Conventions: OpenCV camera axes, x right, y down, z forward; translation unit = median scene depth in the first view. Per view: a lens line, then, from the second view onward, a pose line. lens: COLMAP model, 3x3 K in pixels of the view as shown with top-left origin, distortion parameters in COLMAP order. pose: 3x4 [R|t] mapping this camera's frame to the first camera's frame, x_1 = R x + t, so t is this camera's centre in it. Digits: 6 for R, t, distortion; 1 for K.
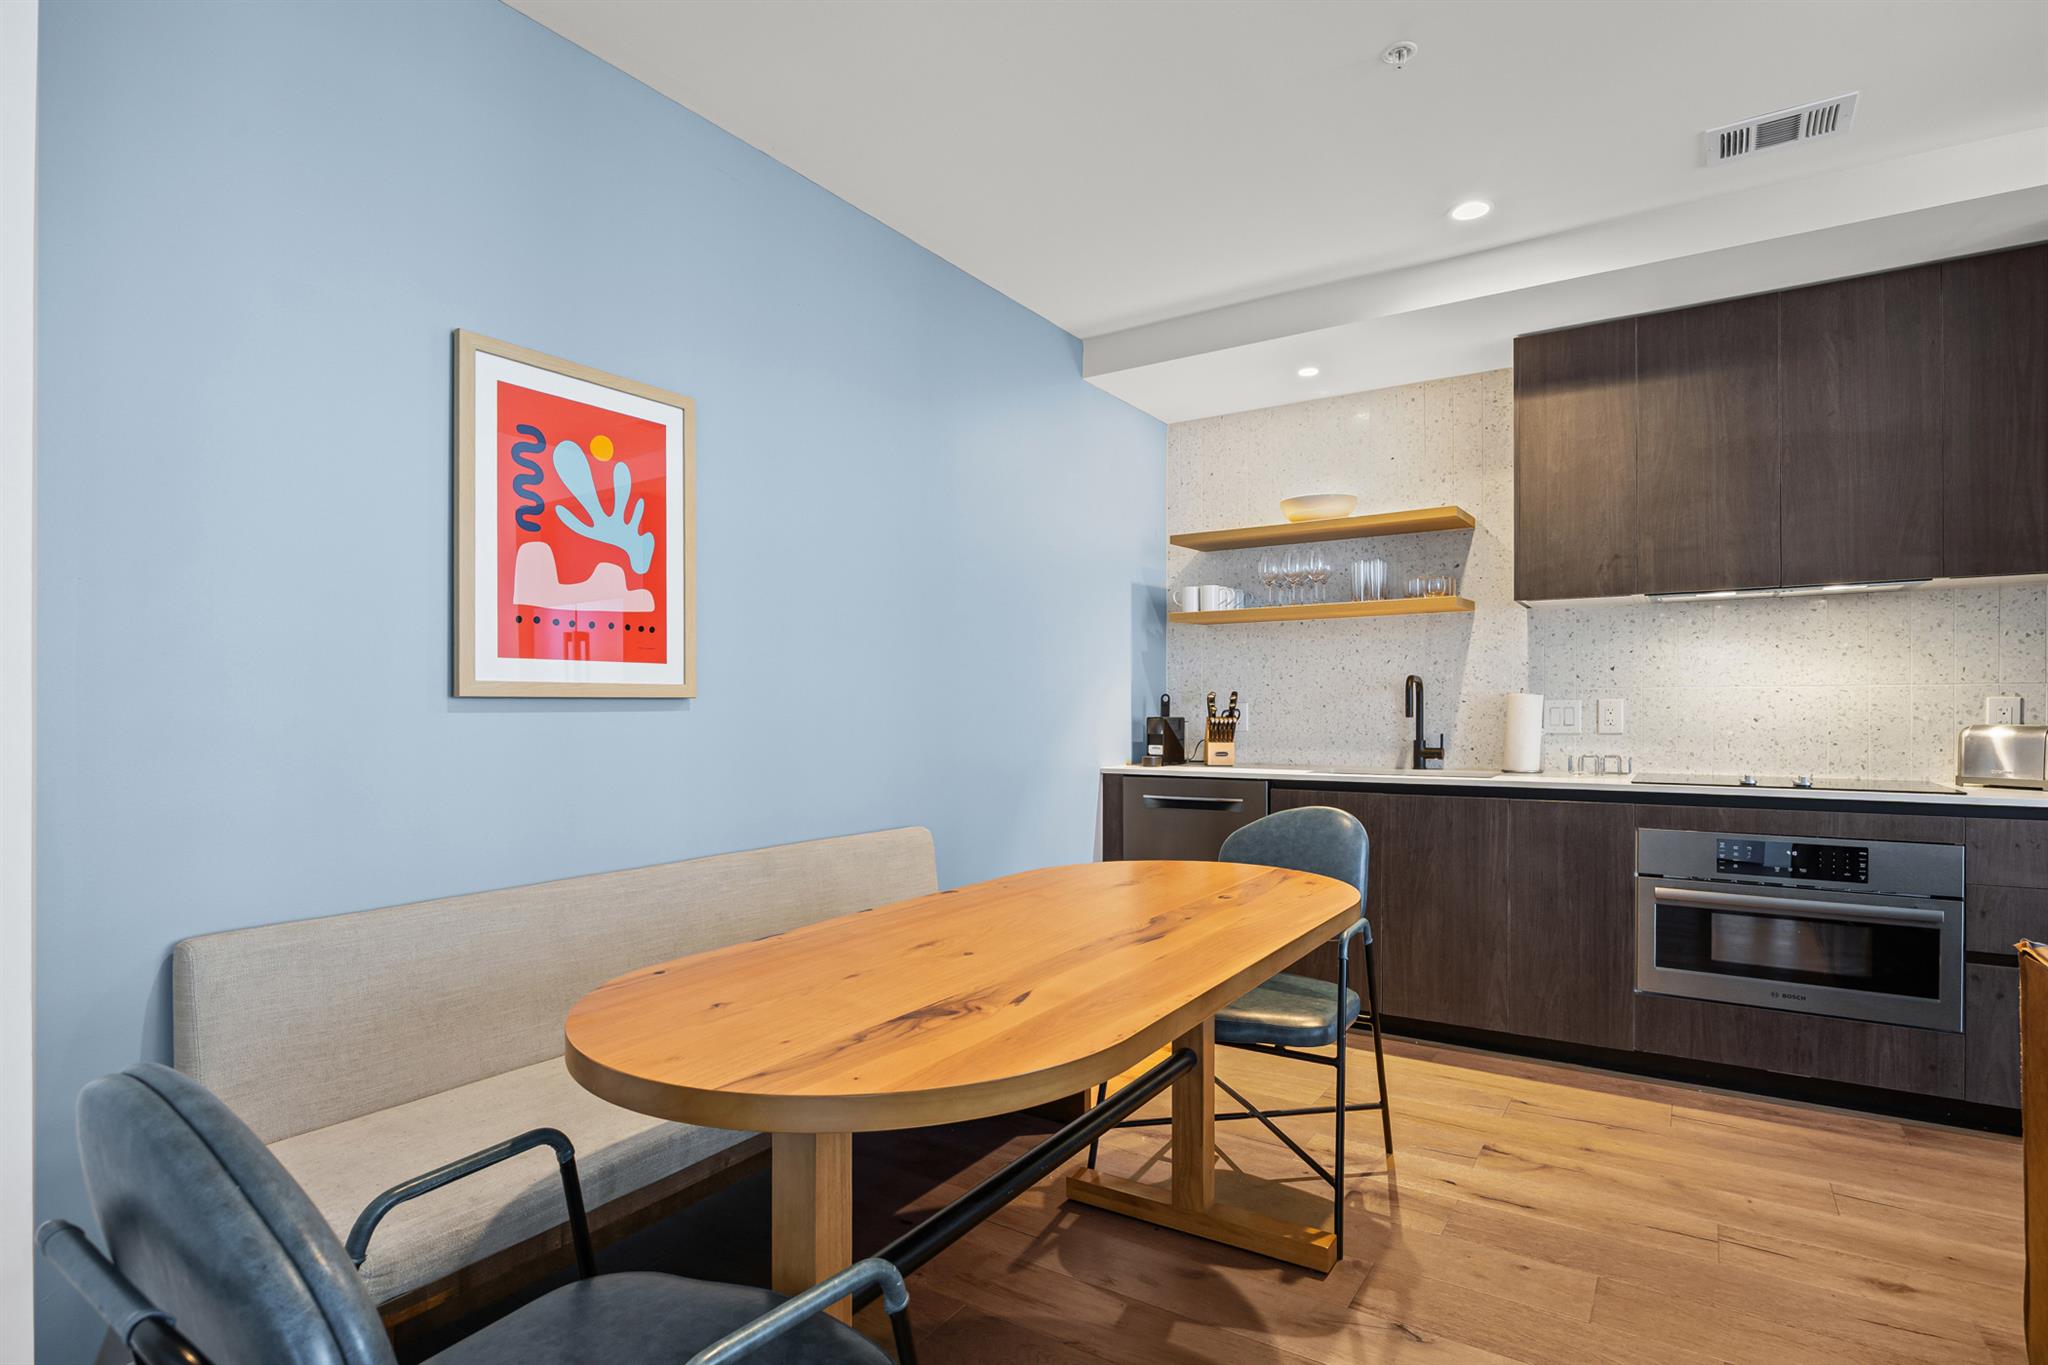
lens RADIAL K [[1024.3, 0, 1029.2], [0, 1024.3, 708.7], [0, 0, 1]] dist [-0.000006, 0.000289]
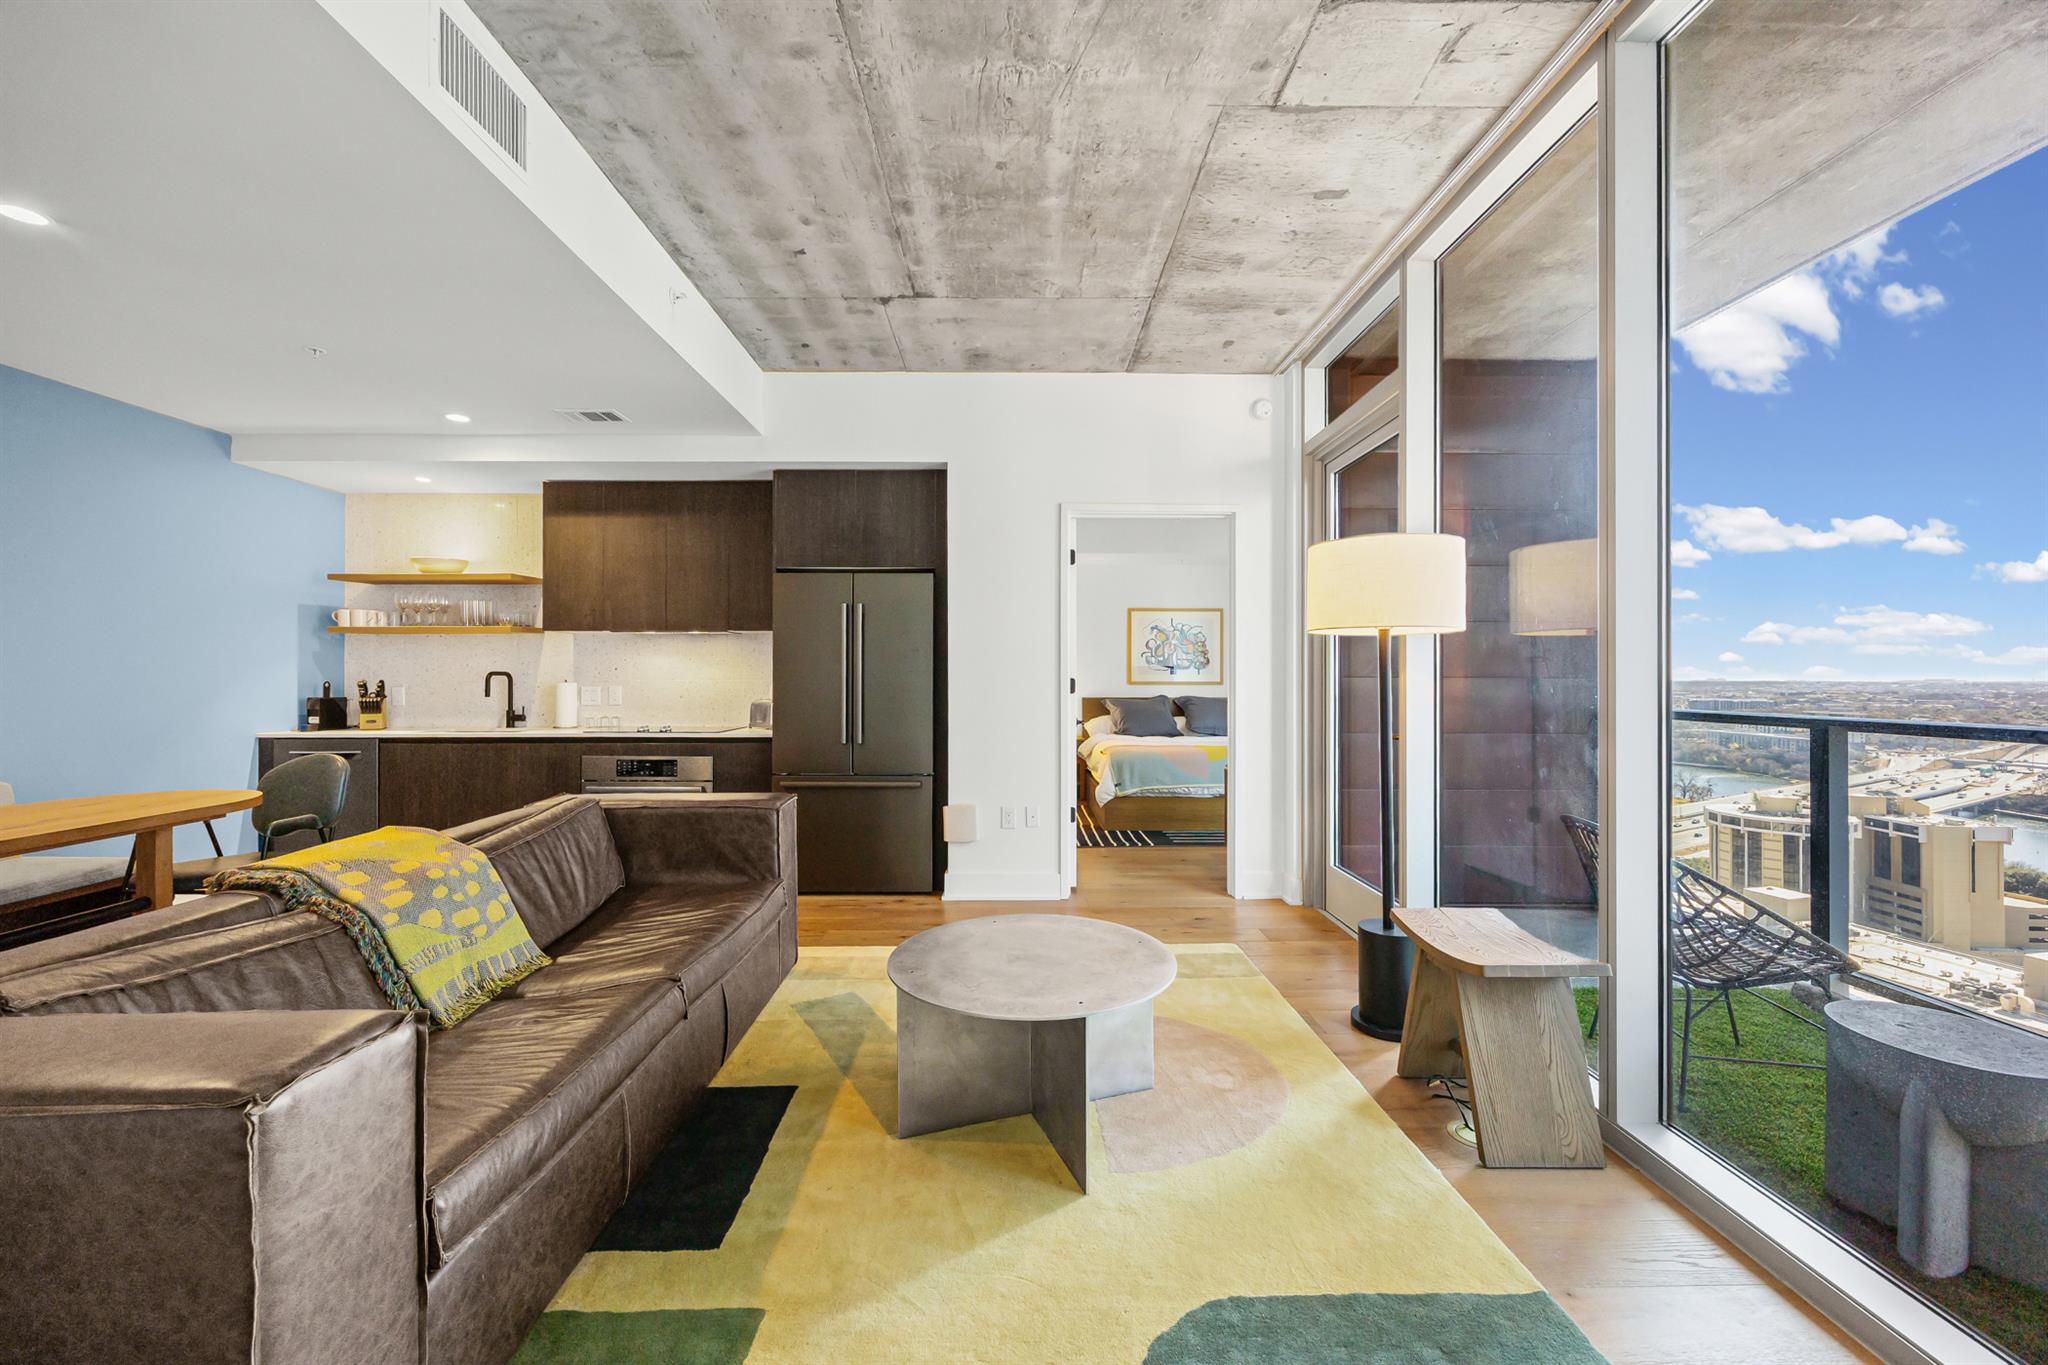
lens RADIAL K [[789.1, 0, 1010.1], [0, 789.1, 677.4], [0, 0, 1]] dist [0.000759, 0.000245]
pose [[0.835701, 0.002468, 0.549179, 0.381202], [-0.001567, 0.999997, -0.002109, -0.022669], [-0.549182, 0.000902, 0.835702, -0.552581]]
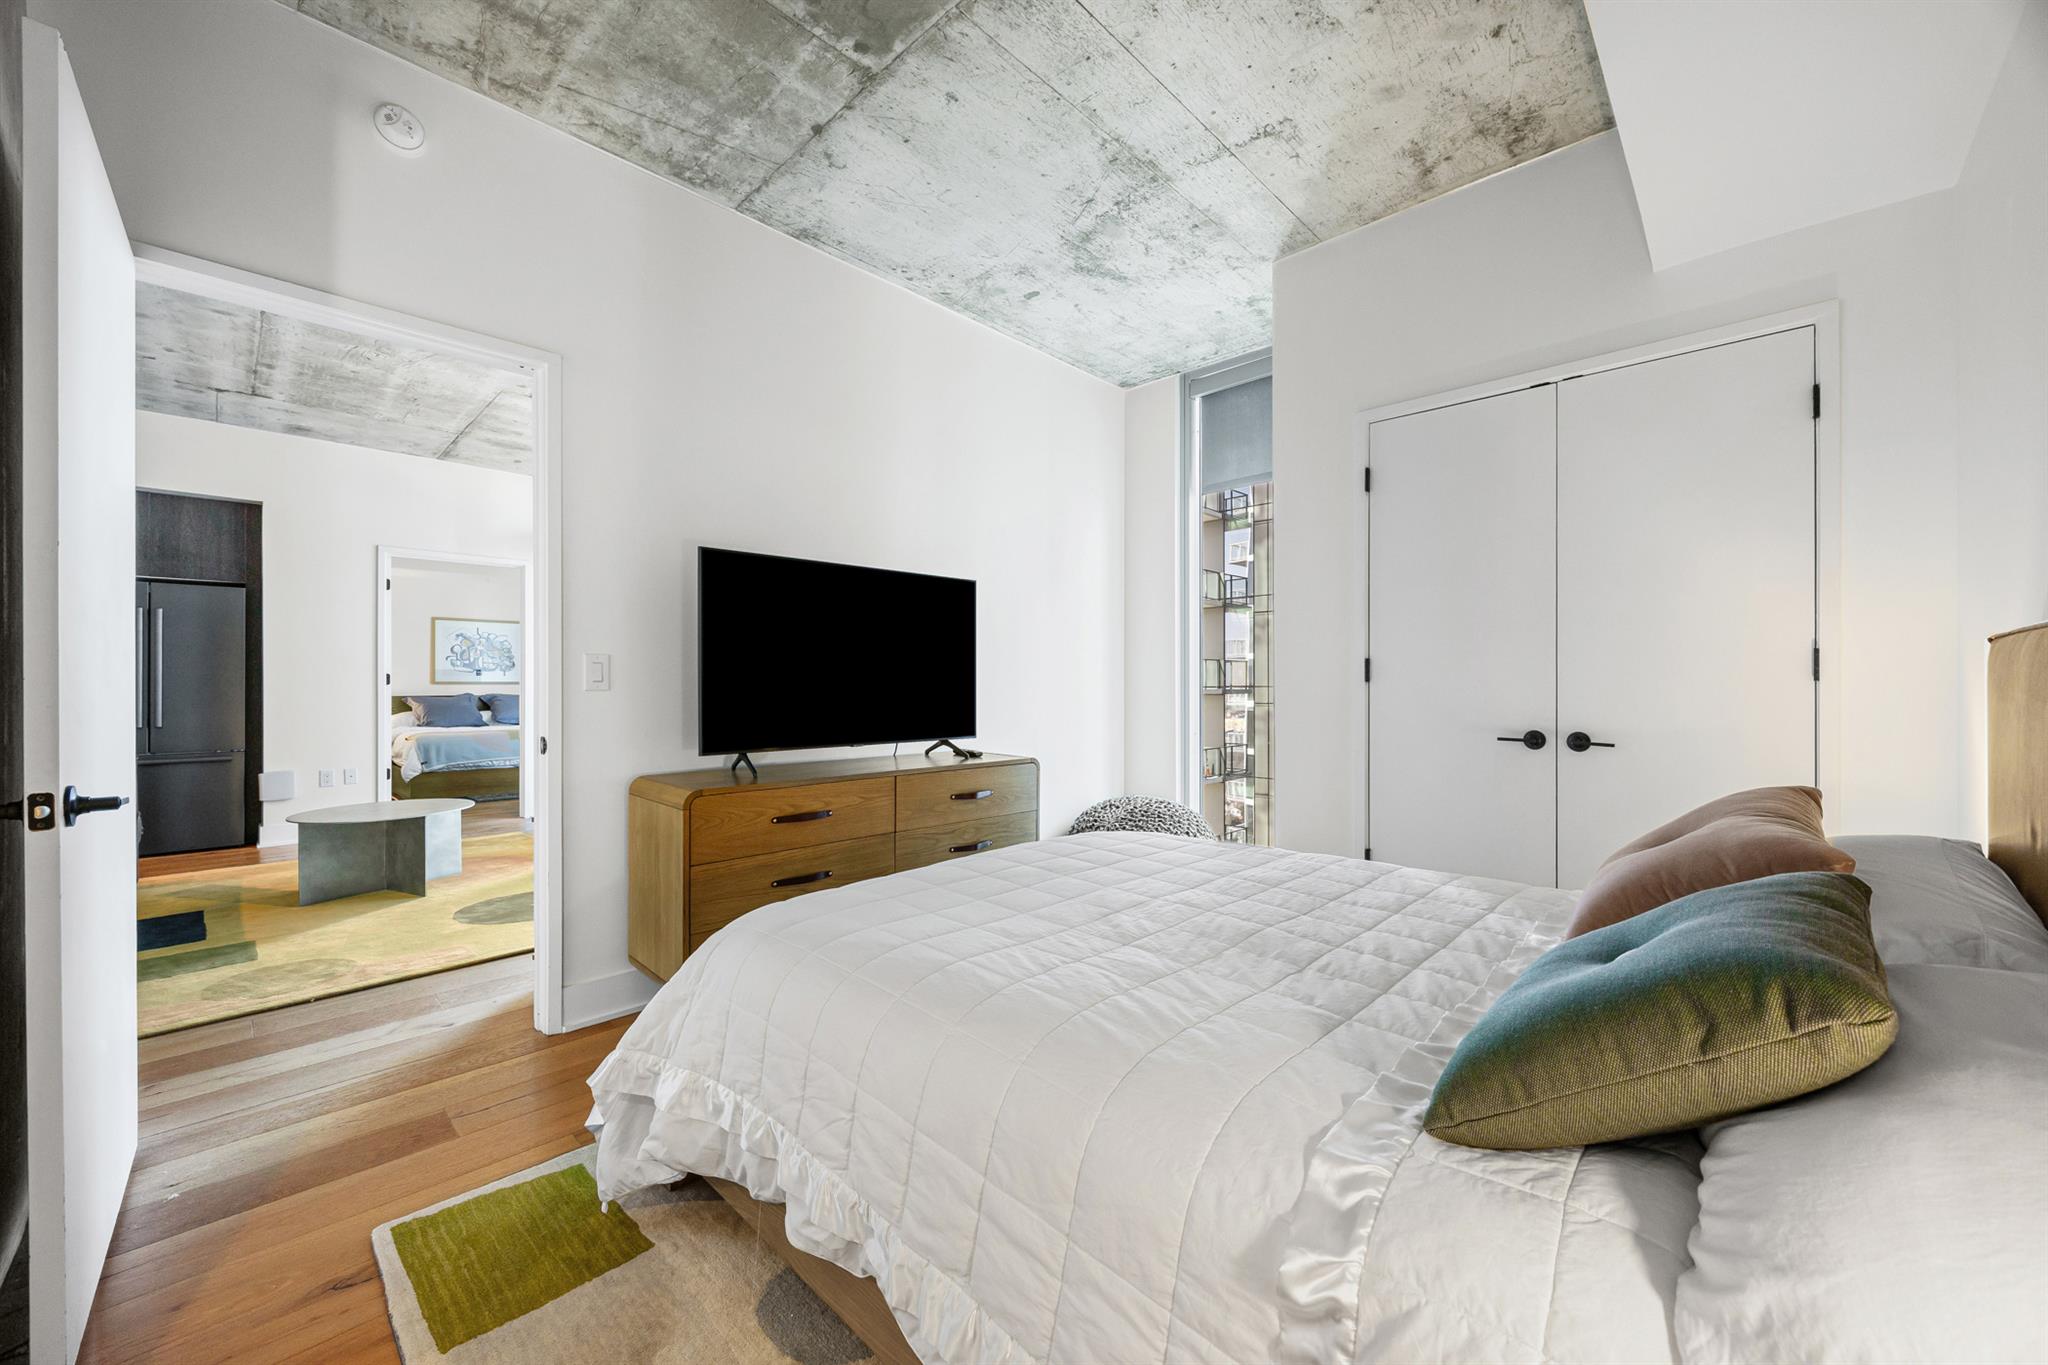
lens RADIAL K [[789.1, 0, 1025.0], [0, 789.1, 683.5], [0, 0, 1]] dist [0.000759, 0.000245]
pose [[0.183893, 0.005476, 0.982931, -0.244253], [0.004053, 0.999972, -0.006329, 0.012700], [-0.982938, 0.005148, 0.183866, -1.198208]]
